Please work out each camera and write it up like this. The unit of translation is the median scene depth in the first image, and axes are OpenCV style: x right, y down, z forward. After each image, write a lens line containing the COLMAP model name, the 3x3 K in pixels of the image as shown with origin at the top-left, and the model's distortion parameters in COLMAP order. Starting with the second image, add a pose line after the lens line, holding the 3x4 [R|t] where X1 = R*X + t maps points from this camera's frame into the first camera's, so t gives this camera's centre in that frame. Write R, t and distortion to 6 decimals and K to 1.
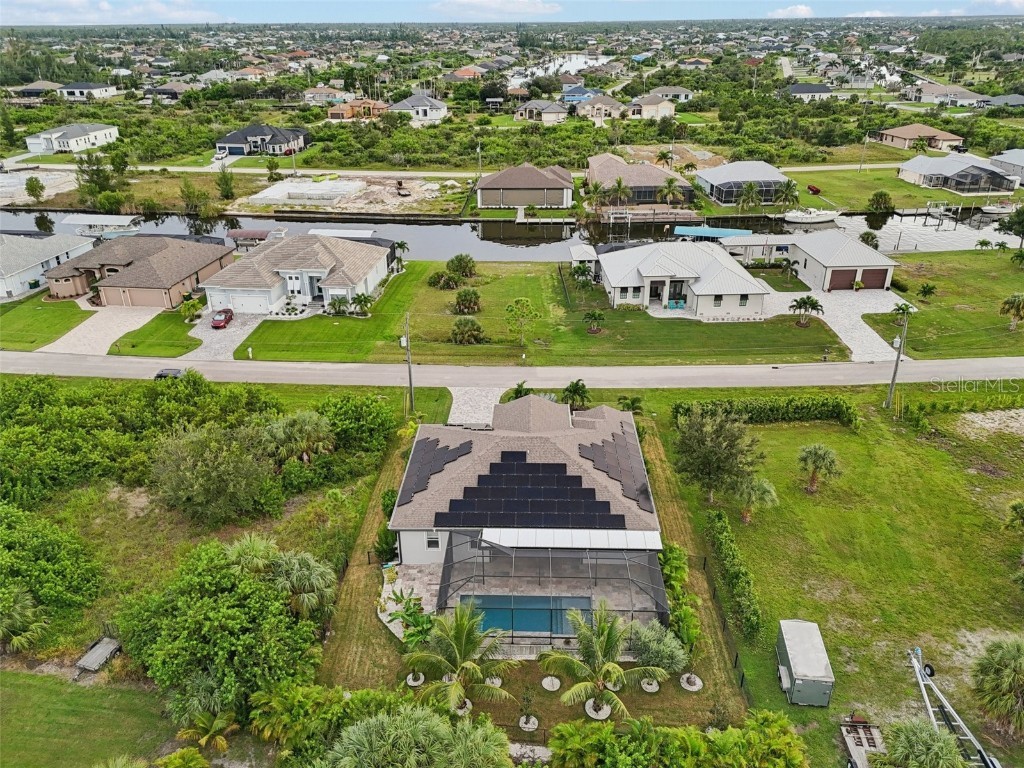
lens RADIAL K [[761.8, 0, 517.5], [0, 761.8, 352.9], [0, 0, 1]] dist [0.080418, -0.071438]
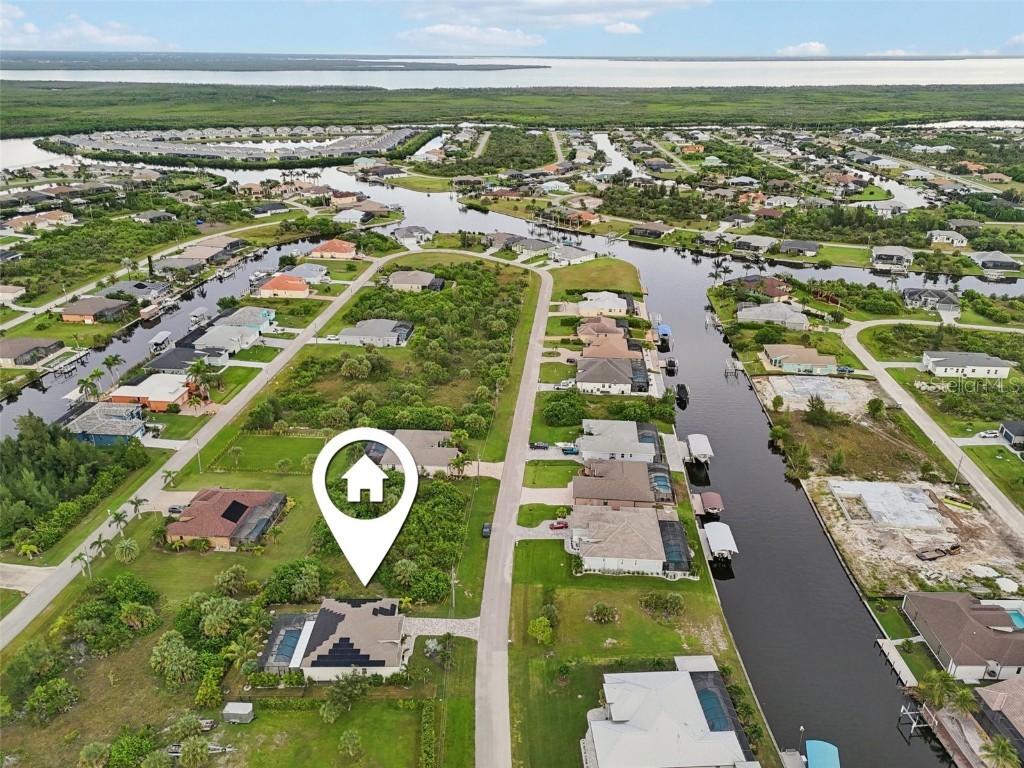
lens RADIAL K [[752.7, 0, 516.5], [0, 752.7, 388.3], [0, 0, 1]] dist [0.091498, -0.093383]
pose [[0.030891, 0.399781, -0.916090, 1.162343], [-0.403681, 0.843443, 0.354465, -0.940742], [0.914378, 0.358859, 0.187438, 0.462047]]
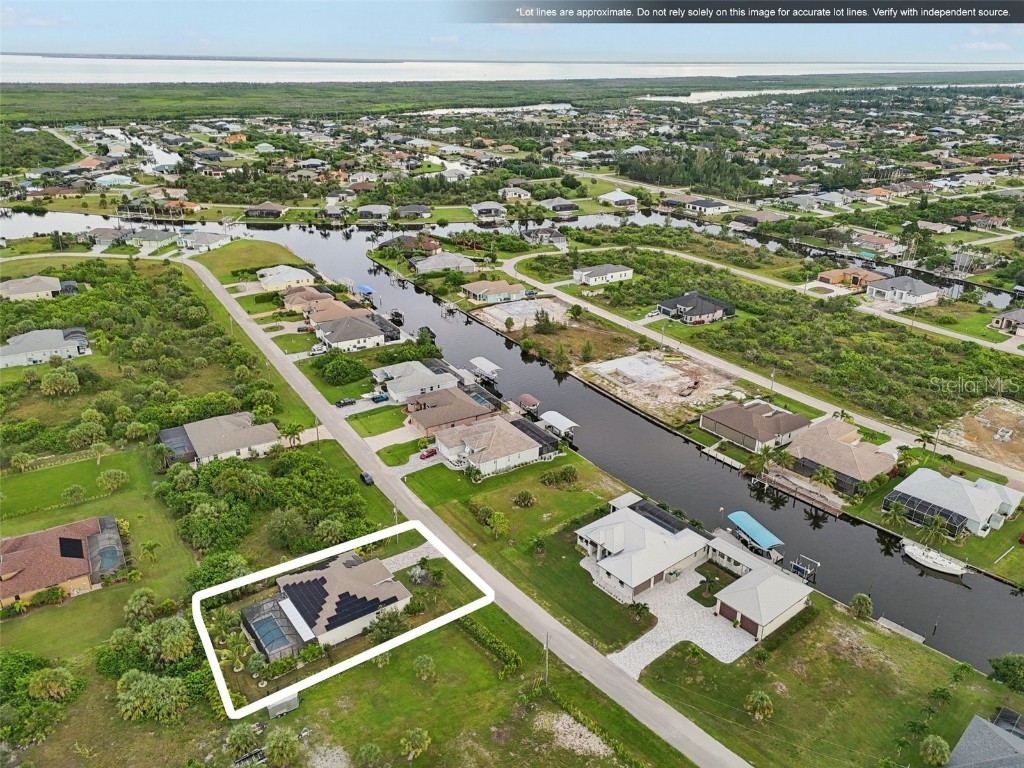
lens RADIAL K [[752.7, 0, 516.5], [0, 752.7, 388.3], [0, 0, 1]] dist [0.091498, -0.093383]
pose [[0.612071, 0.317616, -0.724216, 1.073876], [-0.323326, 0.936266, 0.137355, -0.534695], [0.721685, 0.150087, 0.675755, -0.130815]]
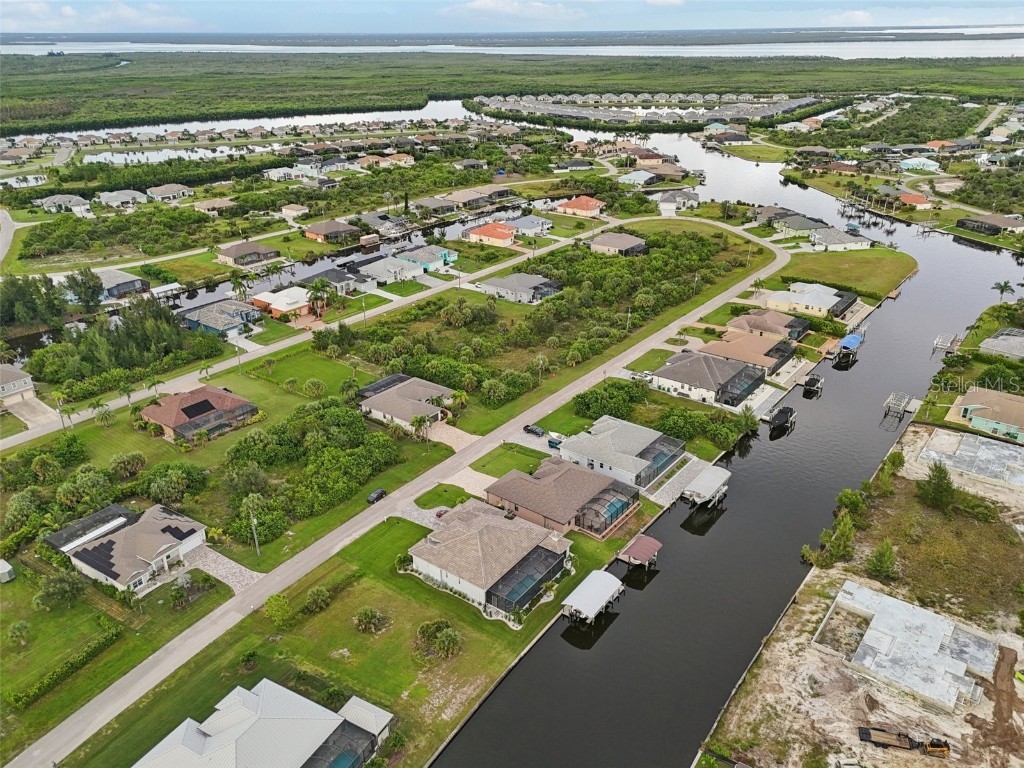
lens RADIAL K [[752.7, 0, 516.5], [0, 752.7, 388.3], [0, 0, 1]] dist [0.091498, -0.093383]
pose [[-0.510985, 0.367376, -0.777129, 0.653935], [-0.337727, 0.745565, 0.574520, -1.192168], [0.790465, 0.556029, -0.256900, 1.397535]]
